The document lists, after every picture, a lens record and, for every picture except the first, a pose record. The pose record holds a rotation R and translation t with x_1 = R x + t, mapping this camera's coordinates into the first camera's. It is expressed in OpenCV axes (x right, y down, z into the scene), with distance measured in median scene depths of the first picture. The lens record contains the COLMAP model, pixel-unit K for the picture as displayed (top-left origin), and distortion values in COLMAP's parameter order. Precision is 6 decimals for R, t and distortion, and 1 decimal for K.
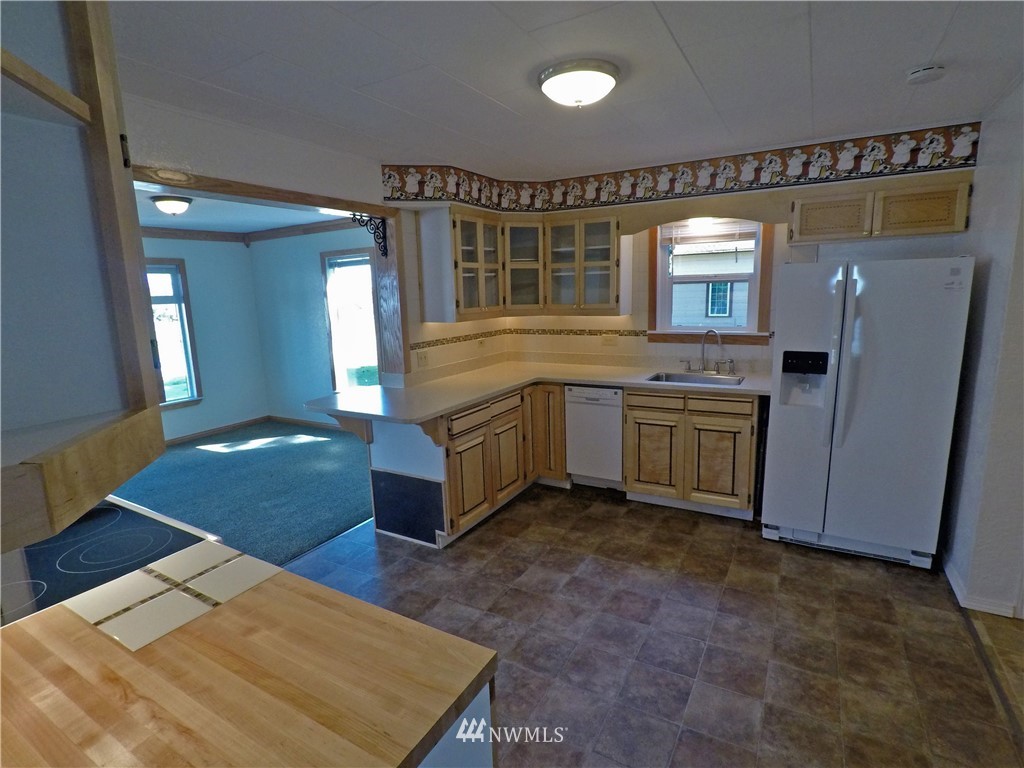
lens RADIAL K [[518.3, 0, 512.8], [0, 518.3, 386.2], [0, 0, 1]] dist [-0.023655, 0.007041]
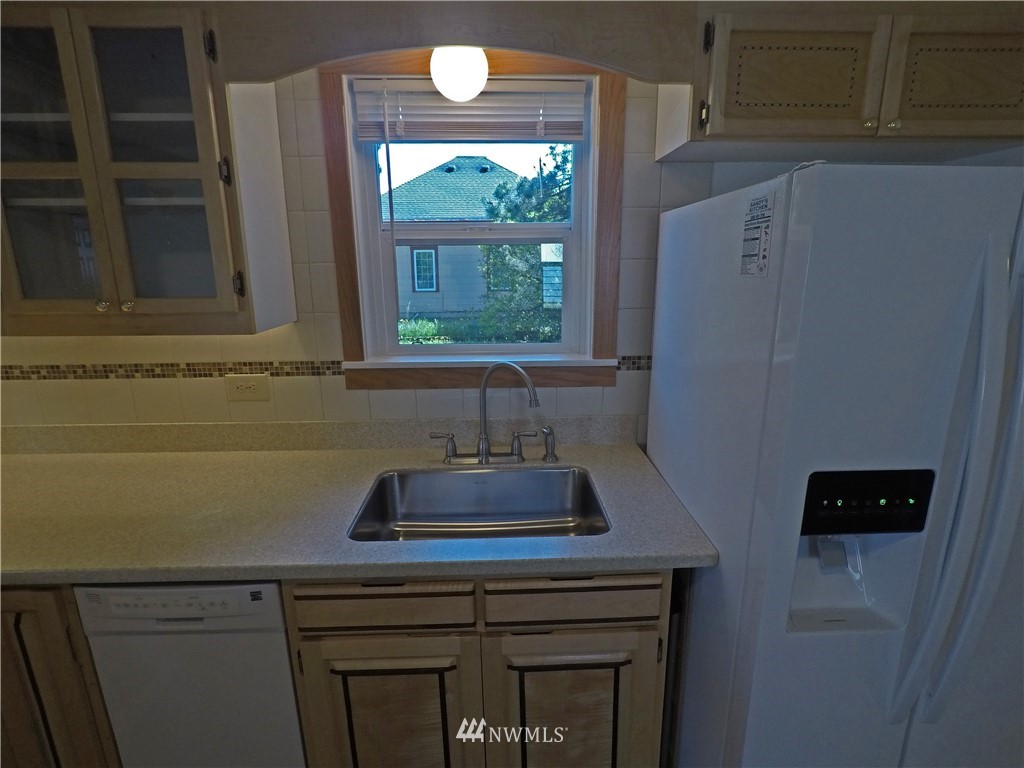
lens RADIAL K [[518.3, 0, 512.8], [0, 518.3, 386.2], [0, 0, 1]] dist [-0.023655, 0.007041]
pose [[0.851136, -0.104367, 0.514465, 0.177132], [0.077667, 0.994288, 0.073213, -0.115654], [-0.519168, -0.022357, 0.854380, 0.634562]]
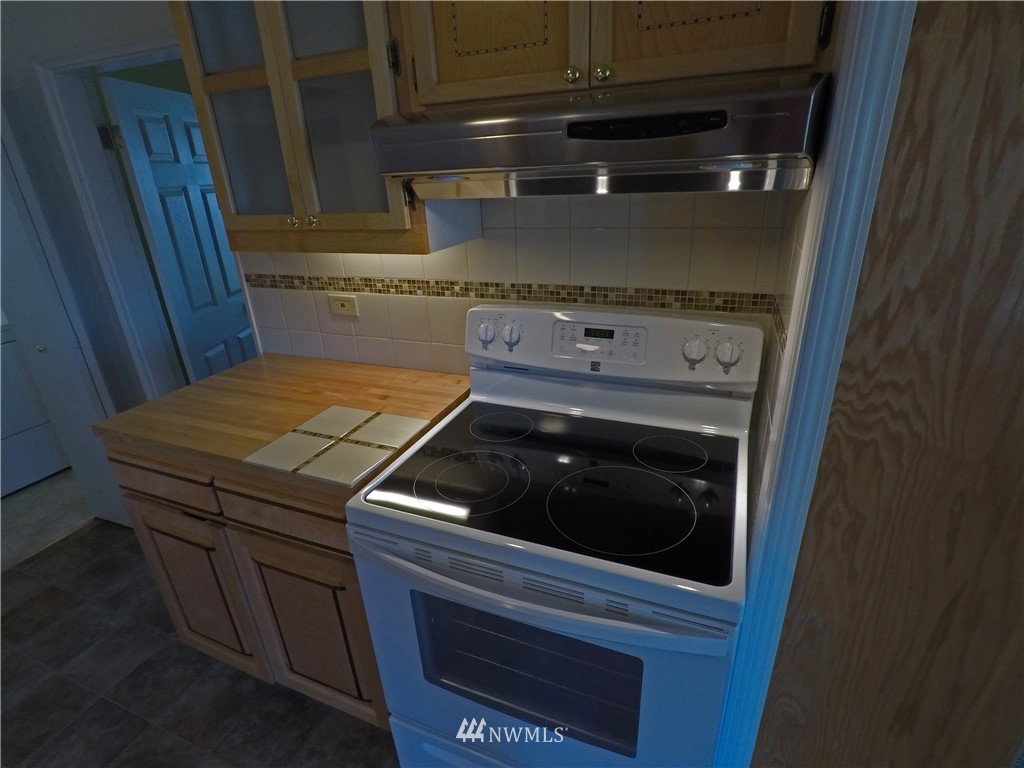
lens RADIAL K [[518.3, 0, 512.8], [0, 518.3, 386.2], [0, 0, 1]] dist [-0.023655, 0.007041]
pose [[-0.988396, 0.123016, -0.089108, -0.283300], [0.053598, 0.831340, 0.553174, -0.092474], [0.142128, 0.541979, -0.828287, 0.580142]]
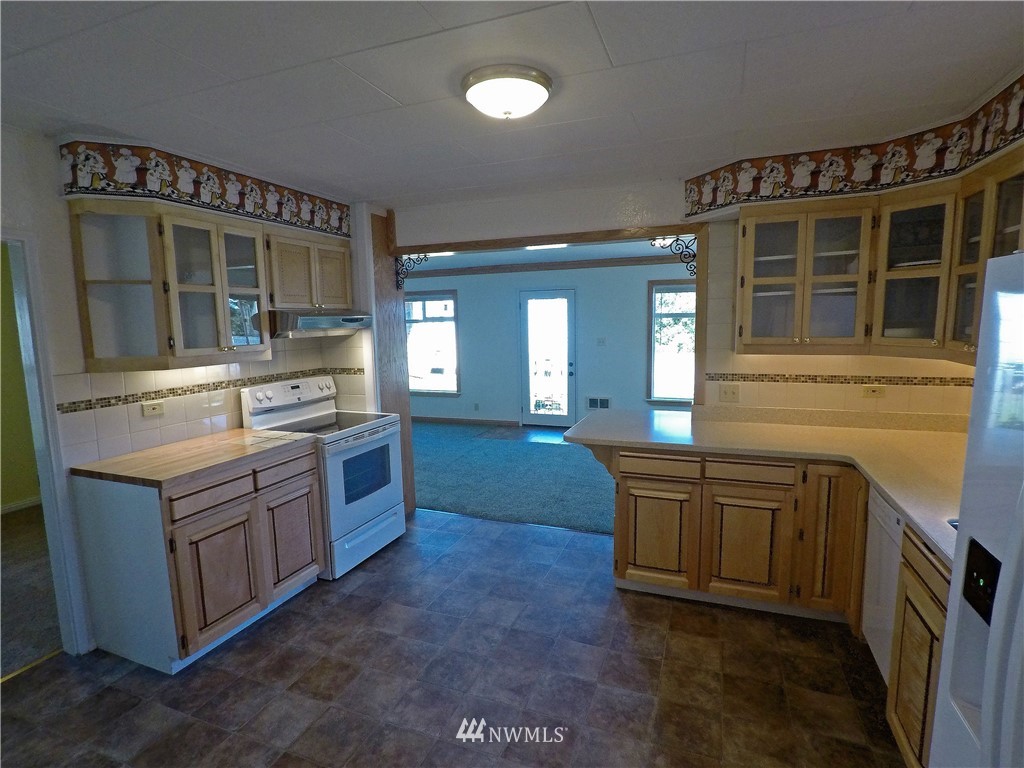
lens RADIAL K [[518.3, 0, 512.8], [0, 518.3, 386.2], [0, 0, 1]] dist [-0.023655, 0.007041]
pose [[0.155473, 0.153614, -0.975823, 0.583872], [-0.164833, 0.978020, 0.127698, -0.112714], [0.973991, 0.140994, 0.177377, 0.500300]]
